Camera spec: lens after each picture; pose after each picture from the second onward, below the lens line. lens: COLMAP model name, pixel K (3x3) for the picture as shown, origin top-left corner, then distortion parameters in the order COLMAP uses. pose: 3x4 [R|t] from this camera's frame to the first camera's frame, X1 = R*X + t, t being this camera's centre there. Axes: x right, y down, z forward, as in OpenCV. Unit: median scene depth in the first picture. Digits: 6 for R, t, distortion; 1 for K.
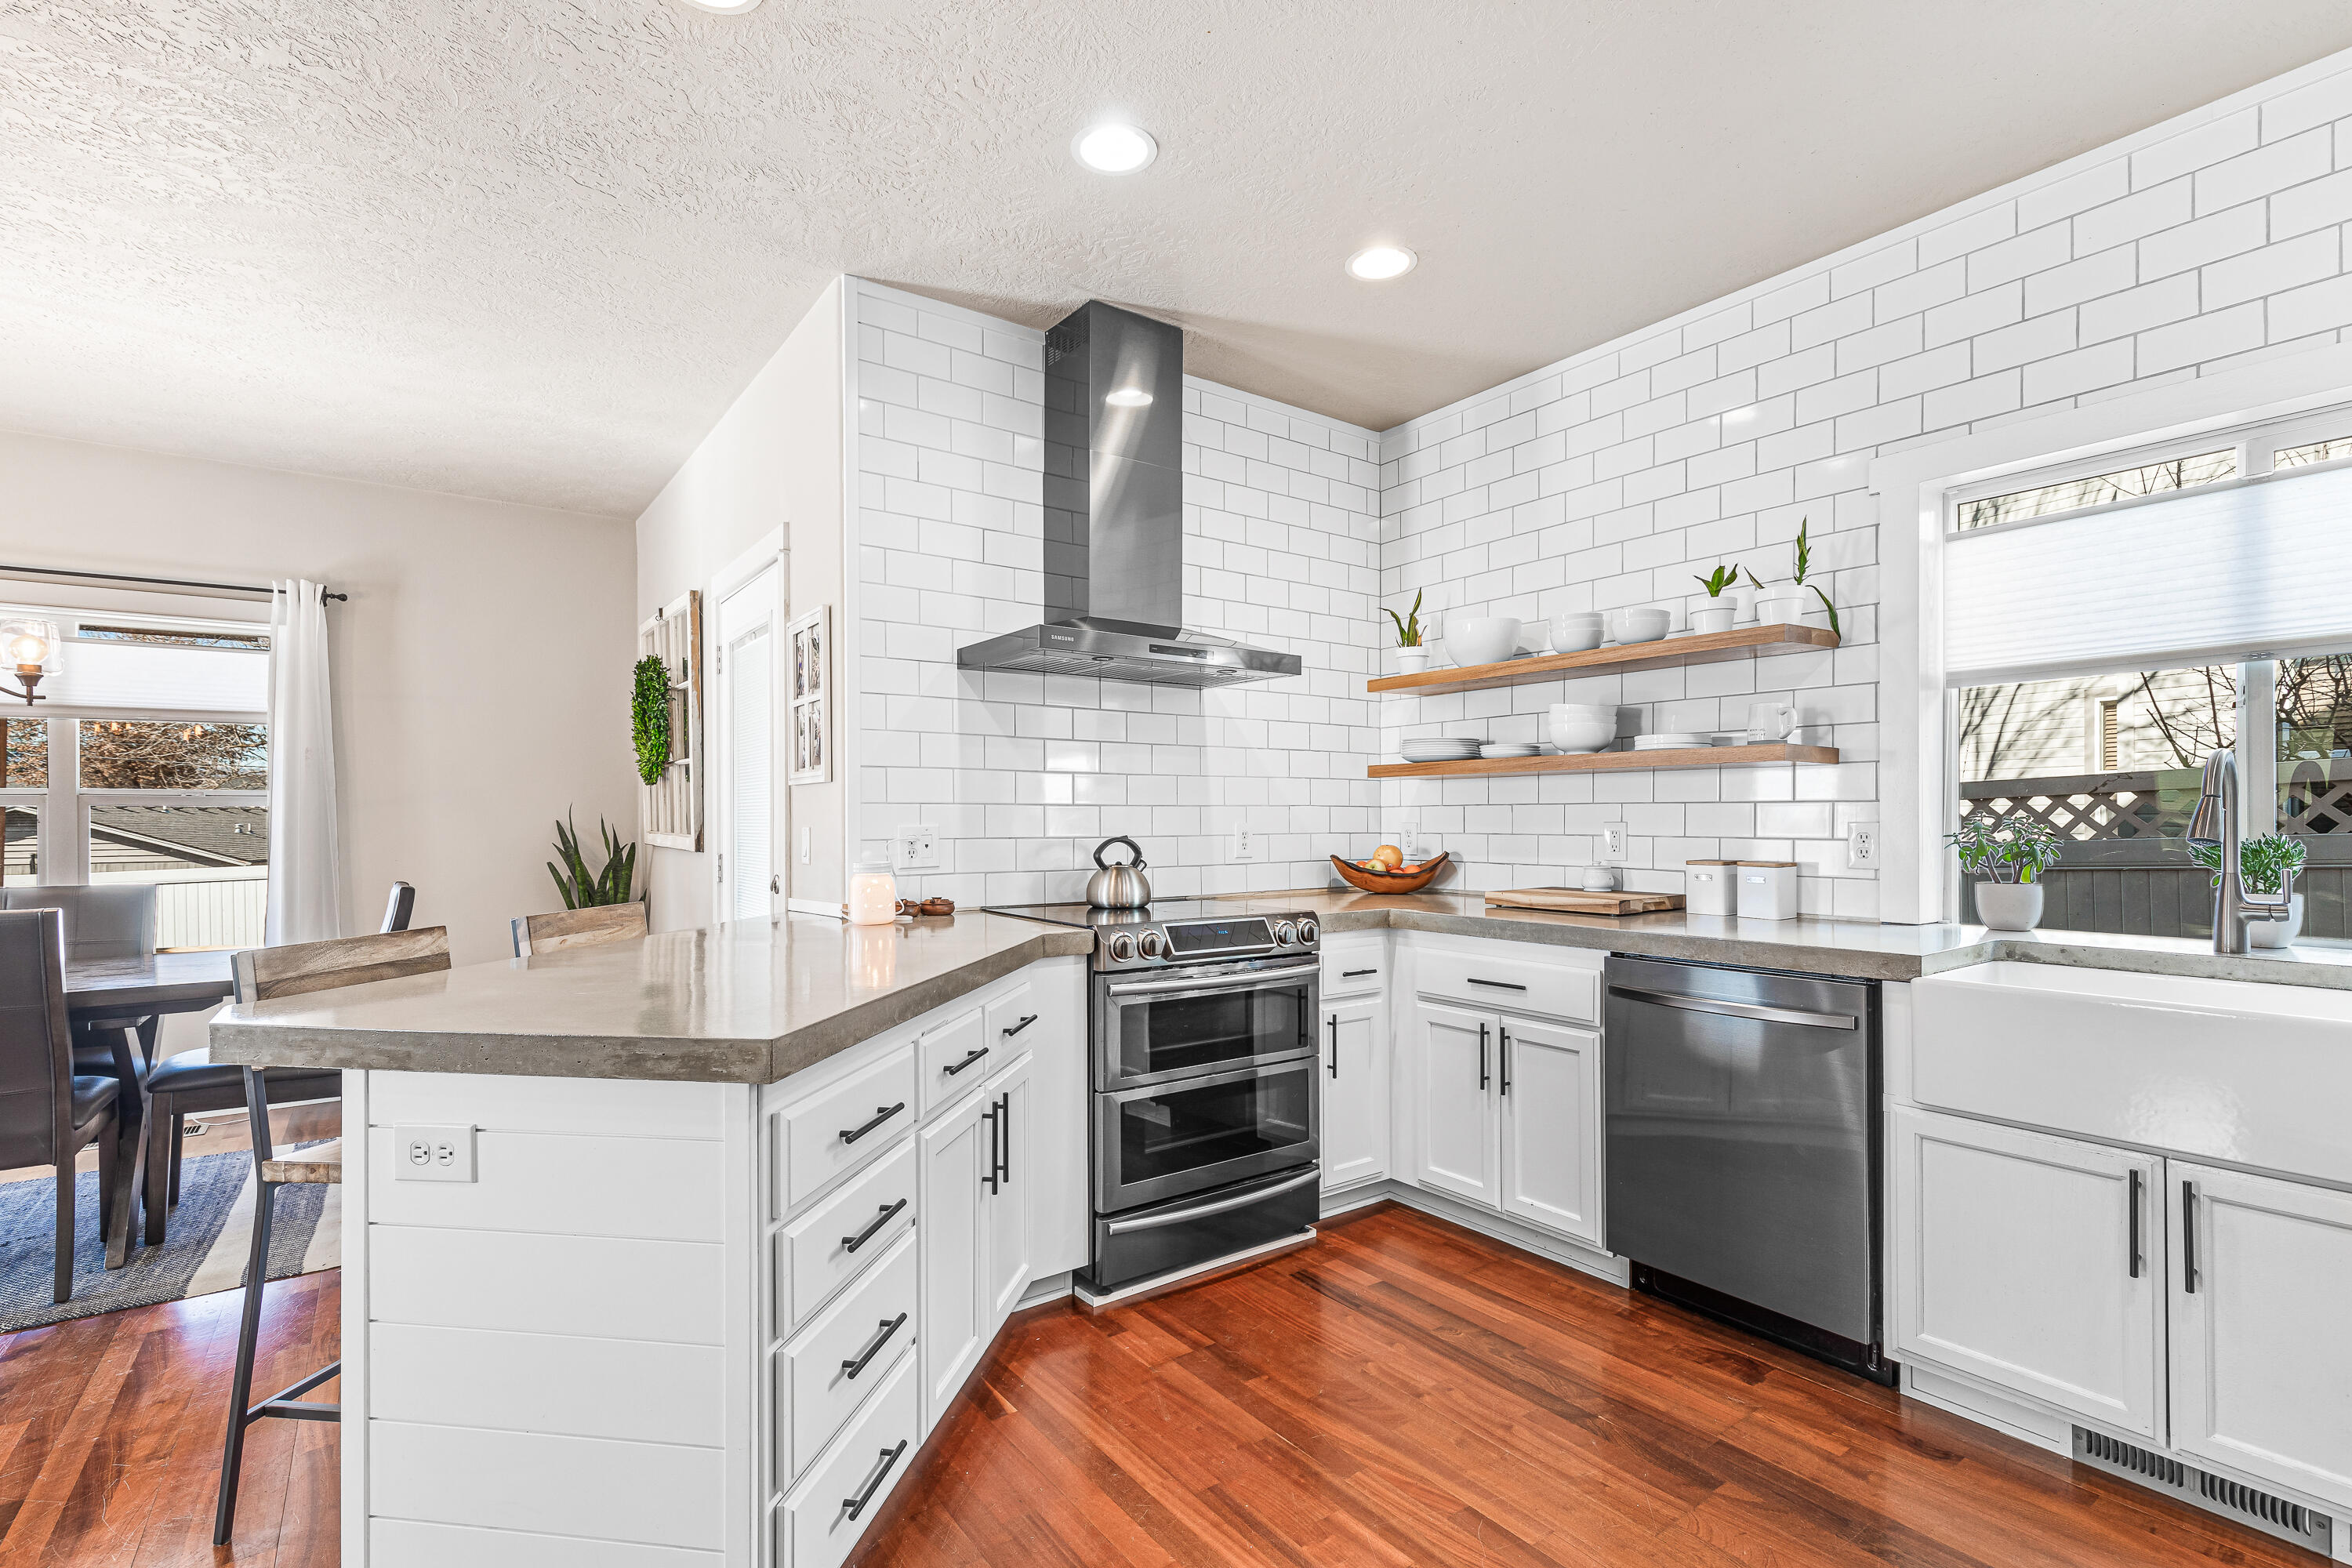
lens RADIAL K [[1074.7, 0, 1167.2], [0, 1074.7, 814.2], [0, 0, 1]] dist [0.009452, -0.000191]
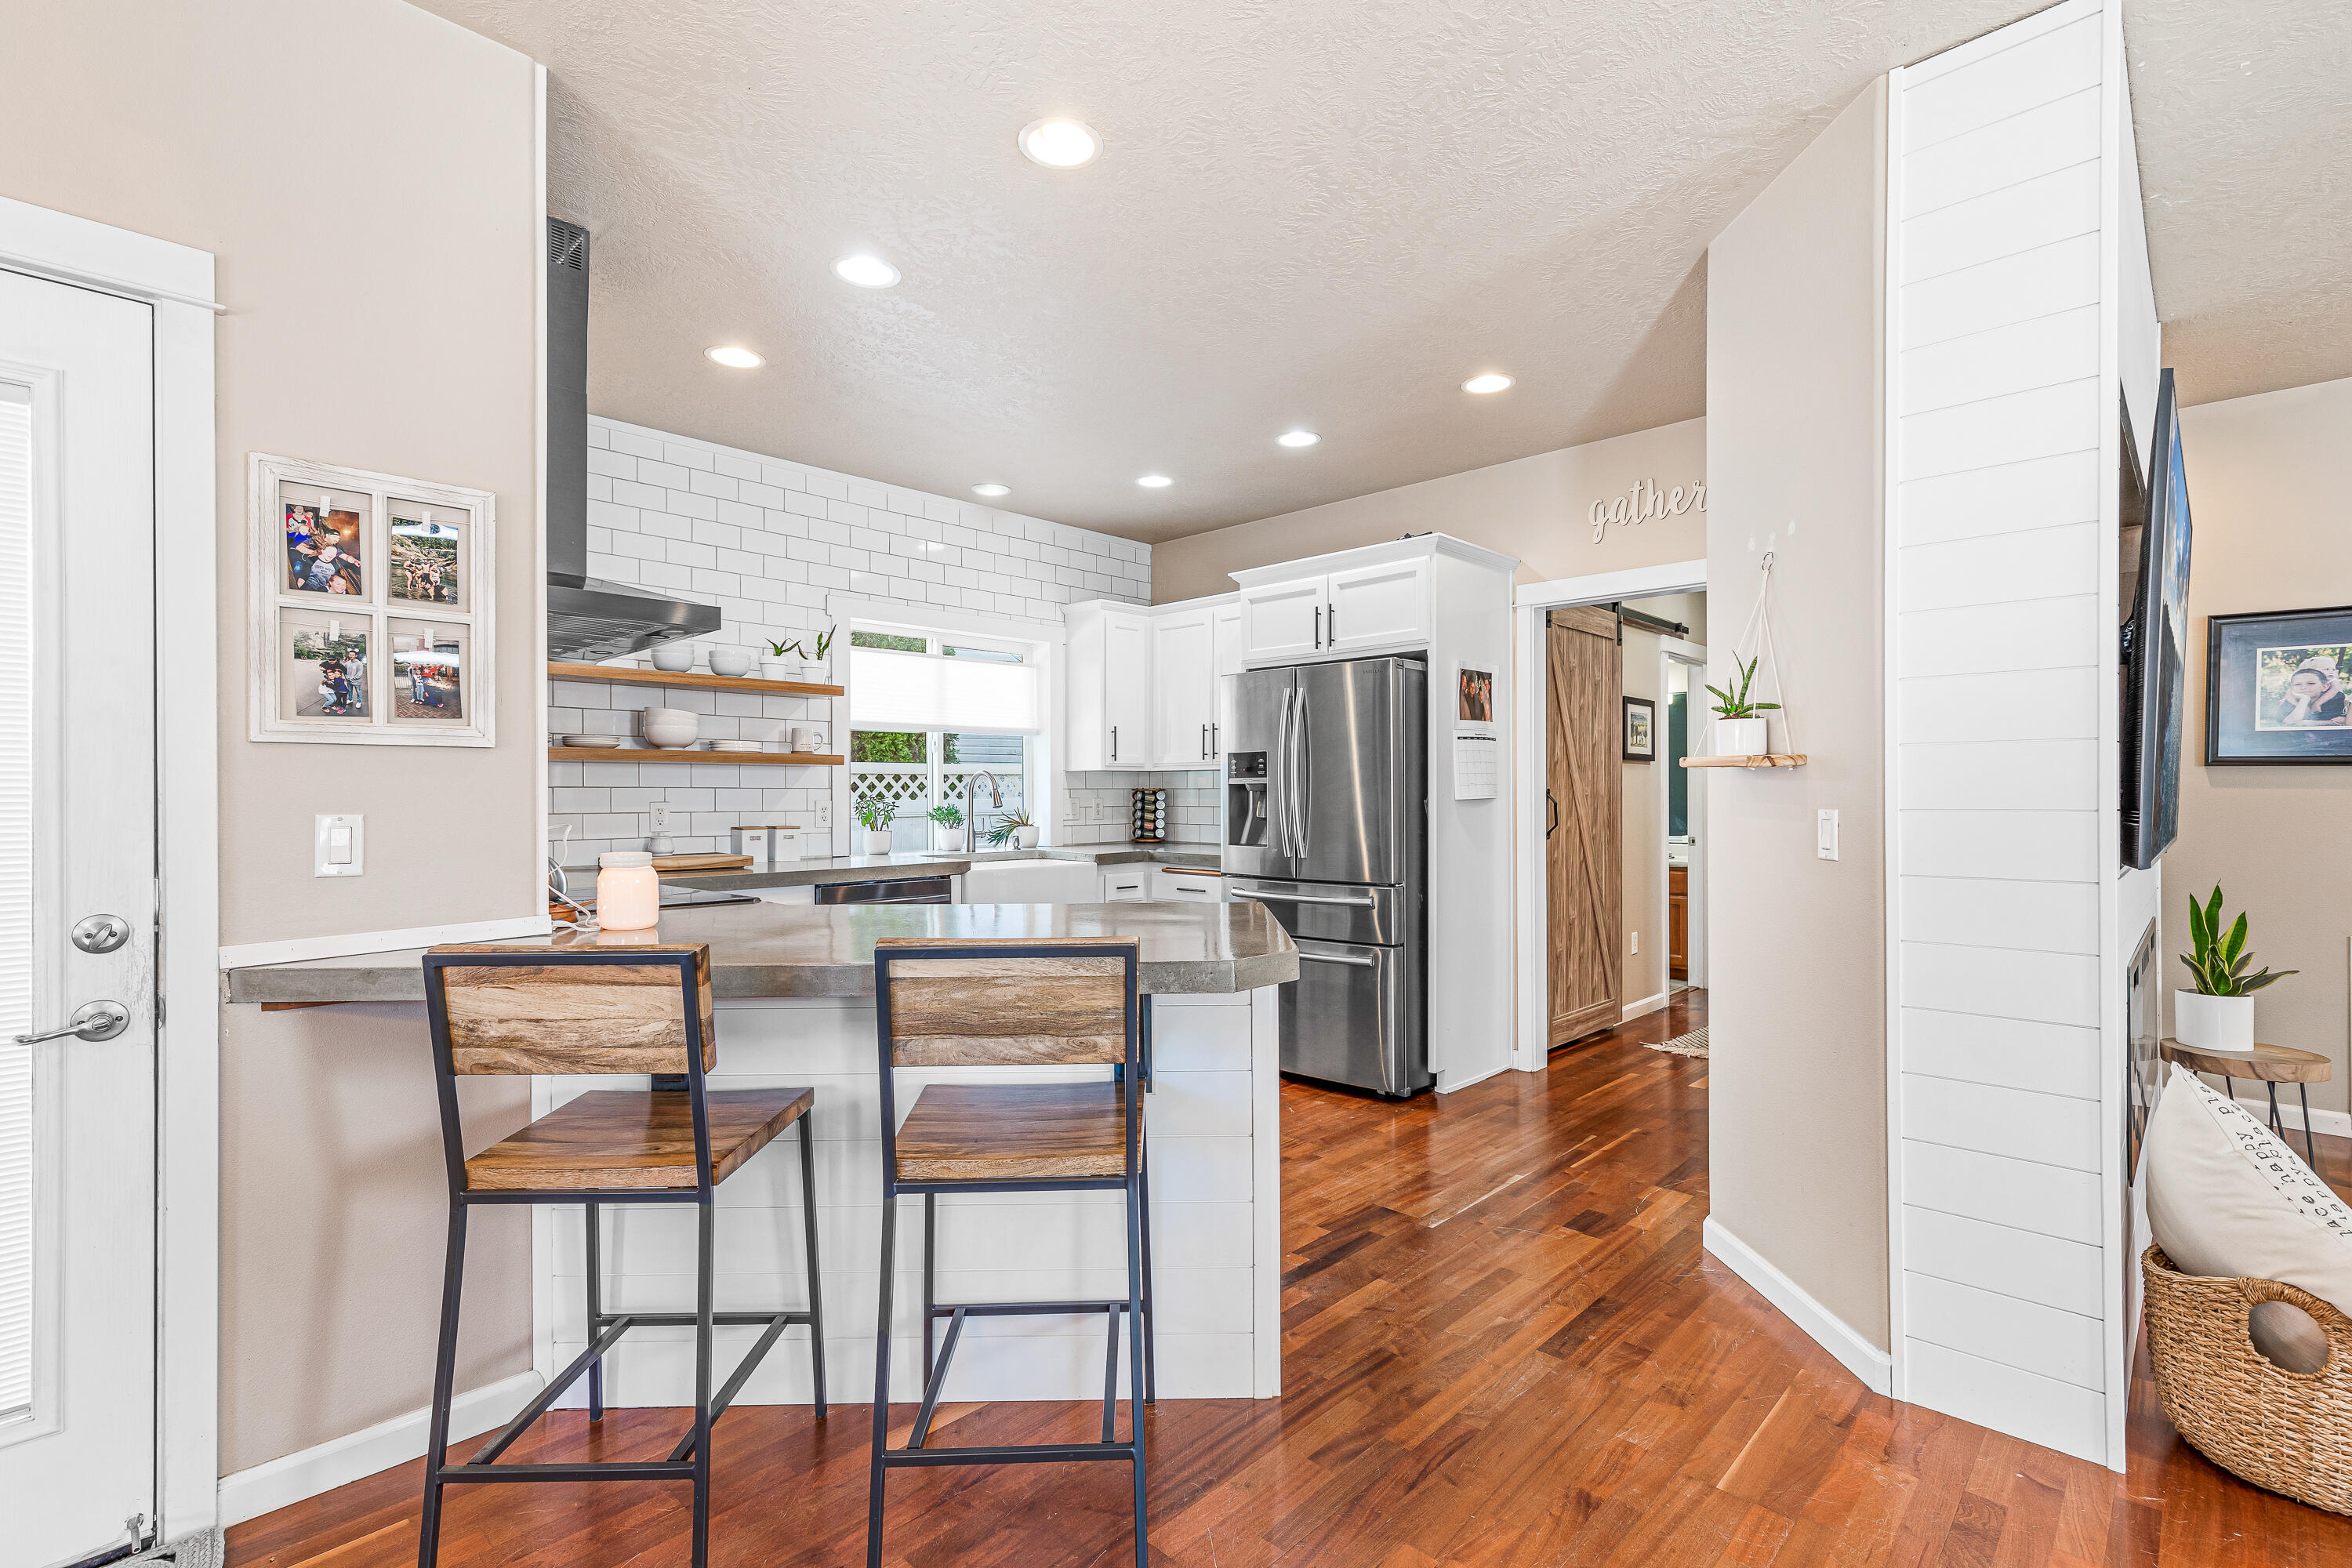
lens RADIAL K [[1074.7, 0, 1173.9], [0, 1074.7, 793.2], [0, 0, 1]] dist [0.009452, -0.000191]
pose [[-0.177172, 0.003764, 0.984173, -1.040422], [-0.000758, 0.999992, -0.003961, 0.001625], [-0.984180, -0.001448, -0.177168, 0.664628]]
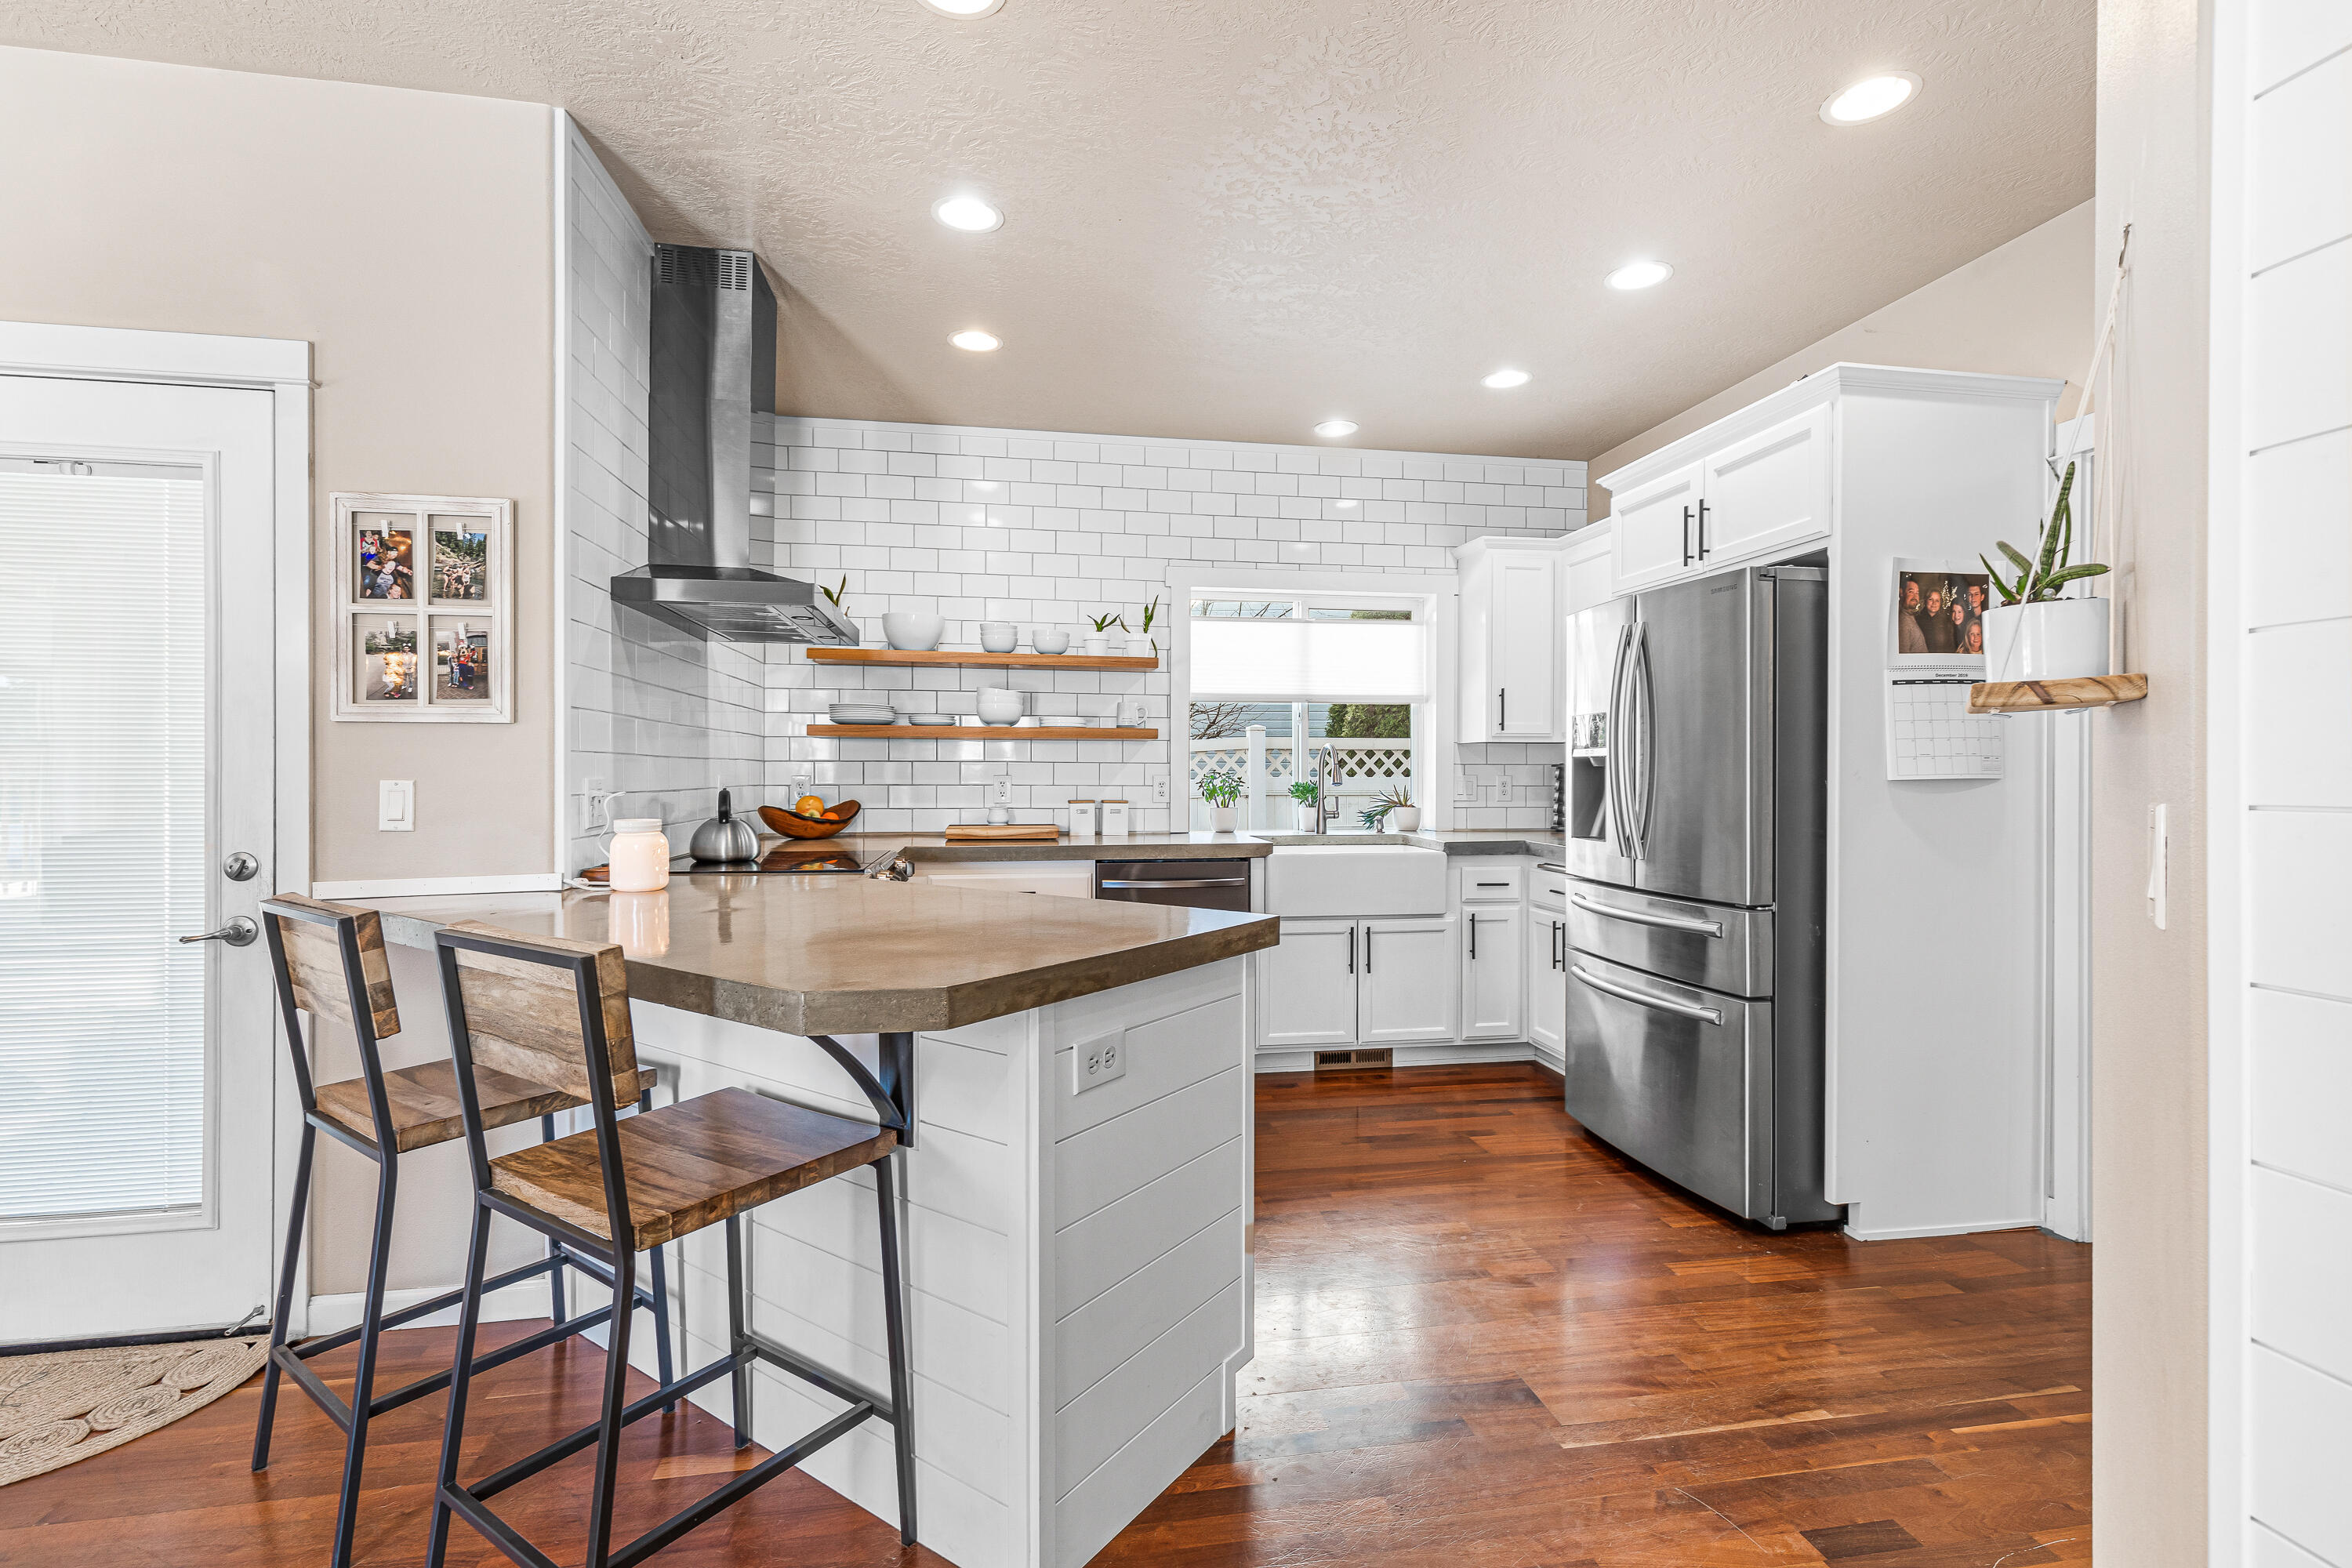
lens RADIAL K [[1074.7, 0, 1183.7], [0, 1074.7, 774.8], [0, 0, 1]] dist [0.009452, -0.000191]
pose [[0.435308, 0.001880, 0.900280, -0.782324], [-0.007338, 0.999972, 0.001460, 0.002746], [-0.900252, -0.007242, 0.435310, 0.196334]]
